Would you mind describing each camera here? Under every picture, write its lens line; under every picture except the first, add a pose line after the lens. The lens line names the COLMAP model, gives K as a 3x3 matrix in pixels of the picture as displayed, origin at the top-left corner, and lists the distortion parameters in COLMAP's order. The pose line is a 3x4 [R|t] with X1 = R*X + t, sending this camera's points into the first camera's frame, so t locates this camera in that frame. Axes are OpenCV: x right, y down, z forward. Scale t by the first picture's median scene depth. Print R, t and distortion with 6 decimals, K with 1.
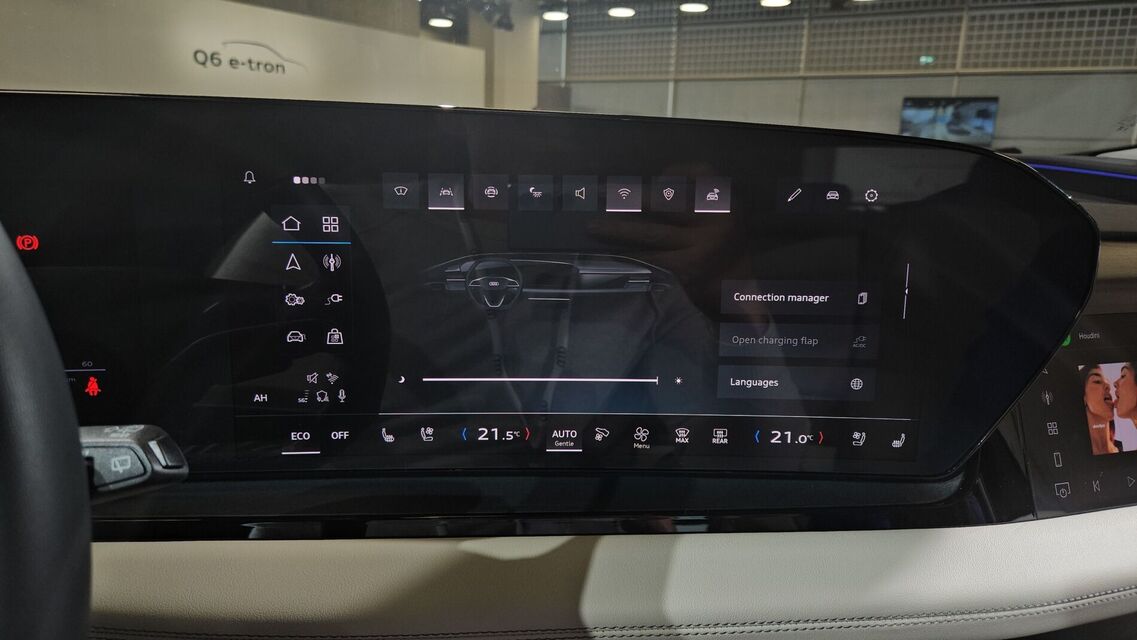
lens RADIAL K [[787.7, 0, 567.8], [0, 787.7, 318.6], [0, 0, 1]] dist [0.043058, -0.053937]
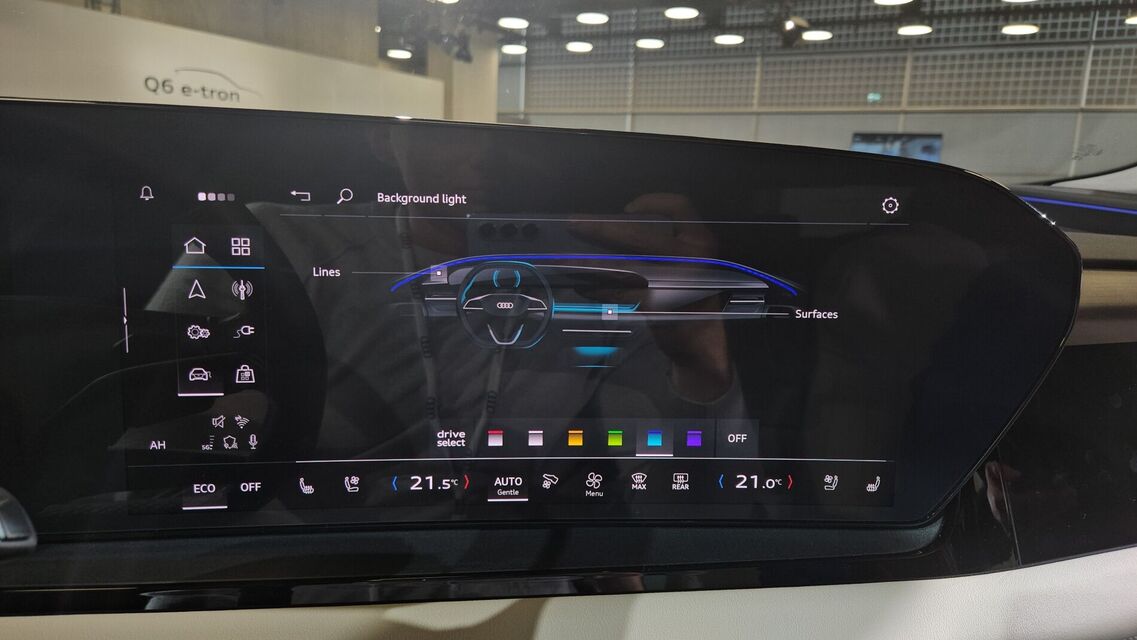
lens RADIAL K [[789.0, 0, 569.6], [0, 789.0, 318.1], [0, 0, 1]] dist [0.043321, -0.049939]
pose [[0.998551, -0.001527, 0.053791, 0.017451], [0.003614, 0.999244, -0.038705, -0.003778], [-0.053691, 0.038844, 0.997802, 0.095638]]
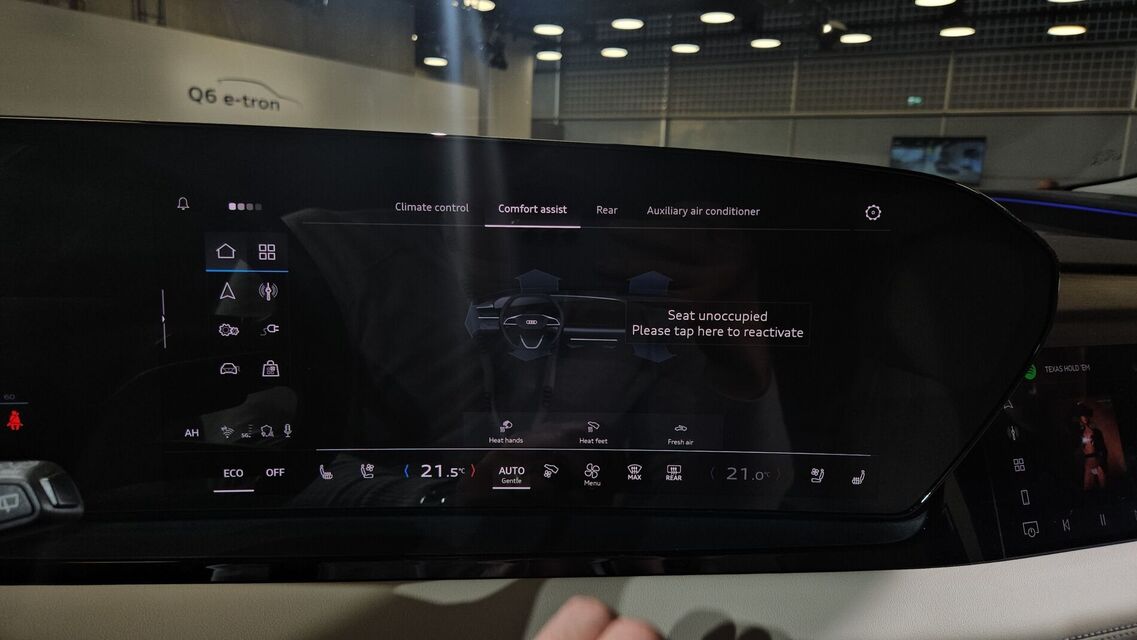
lens RADIAL K [[790.2, 0, 569.4], [0, 790.2, 320.3], [0, 0, 1]] dist [0.042132, -0.053079]
pose [[0.999941, 0.002075, 0.010655, 0.055643], [-0.001610, 0.999054, -0.043446, 0.005388], [-0.010735, 0.043426, 0.998999, 0.030817]]
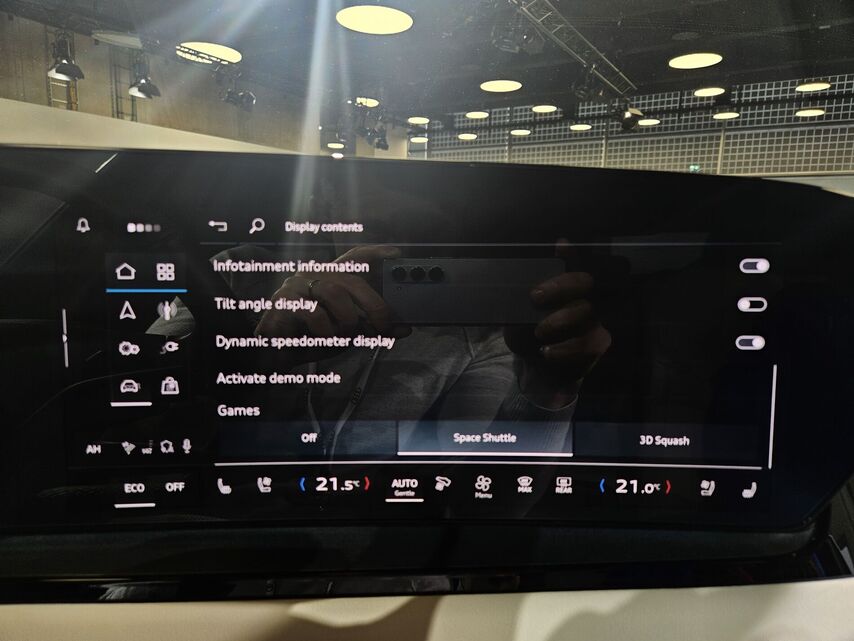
lens RADIAL K [[590.1, 0, 421.8], [0, 590.1, 321.3], [0, 0, 1]] dist [0.047476, -0.038200]
pose [[0.999888, -0.007014, -0.013189, 0.028385], [0.006112, 0.997718, -0.067247, -0.005428], [0.013631, 0.067159, 0.997649, 0.253573]]
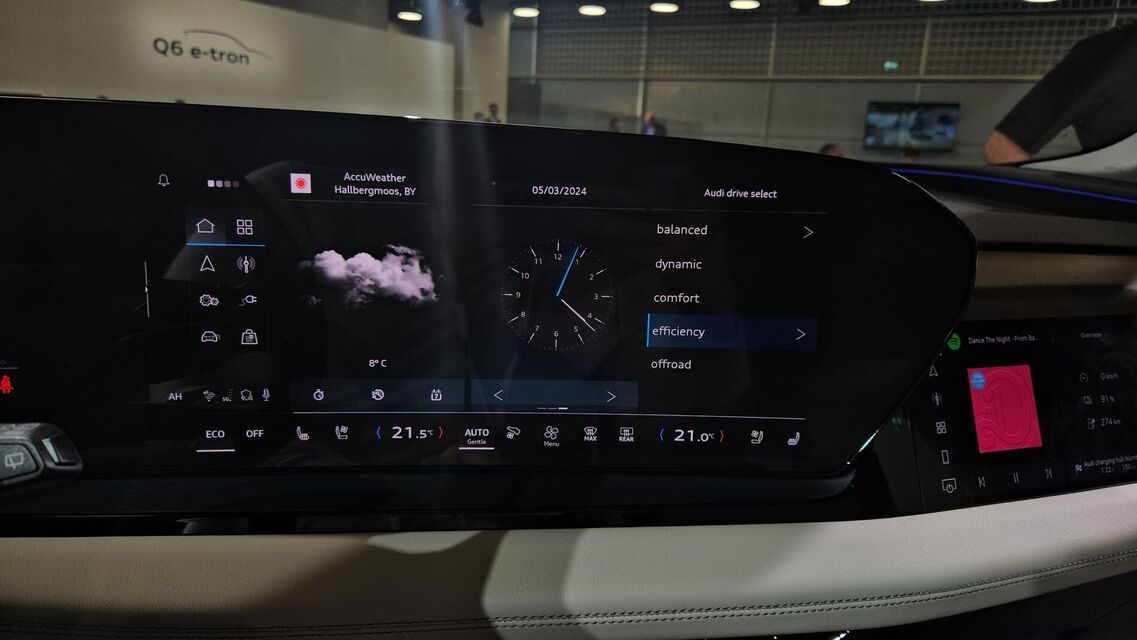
lens RADIAL K [[789.0, 0, 571.7], [0, 789.0, 320.5], [0, 0, 1]] dist [0.040390, -0.054639]
pose [[0.998963, 0.008171, 0.044788, 0.073173], [-0.008381, 0.999955, 0.004509, -0.006279], [-0.044749, -0.004880, 0.998986, -0.040607]]
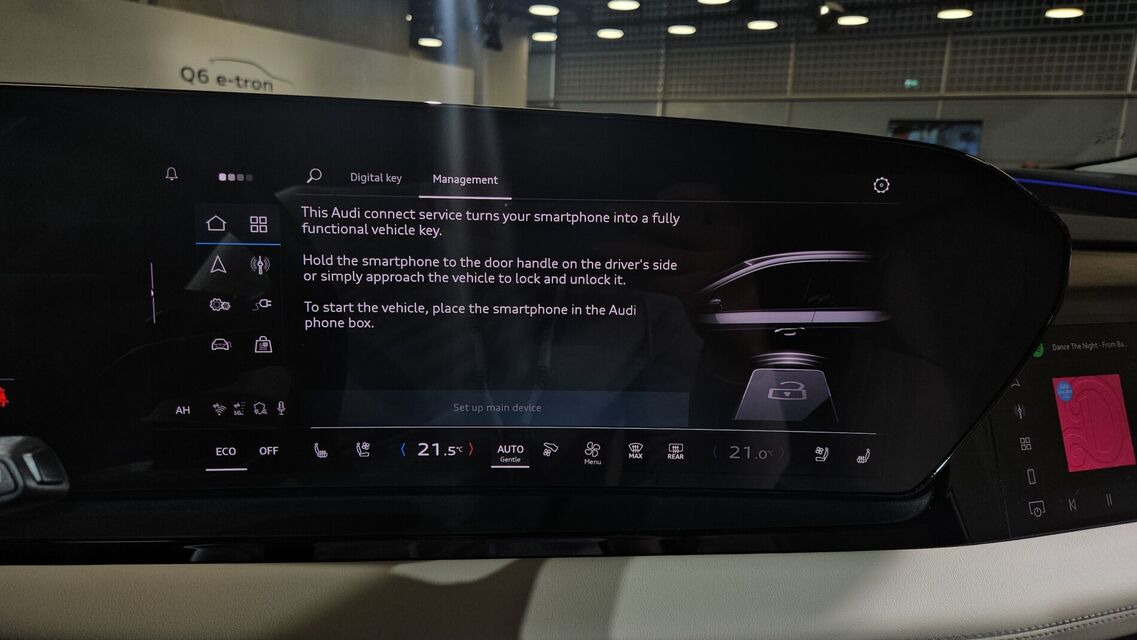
lens RADIAL K [[790.2, 0, 569.4], [0, 790.2, 320.3], [0, 0, 1]] dist [0.042132, -0.053079]
pose [[0.999854, 0.003335, 0.016748, 0.049868], [-0.002961, 0.999747, -0.022318, 0.013678], [-0.016818, 0.022265, 0.999611, 0.053612]]
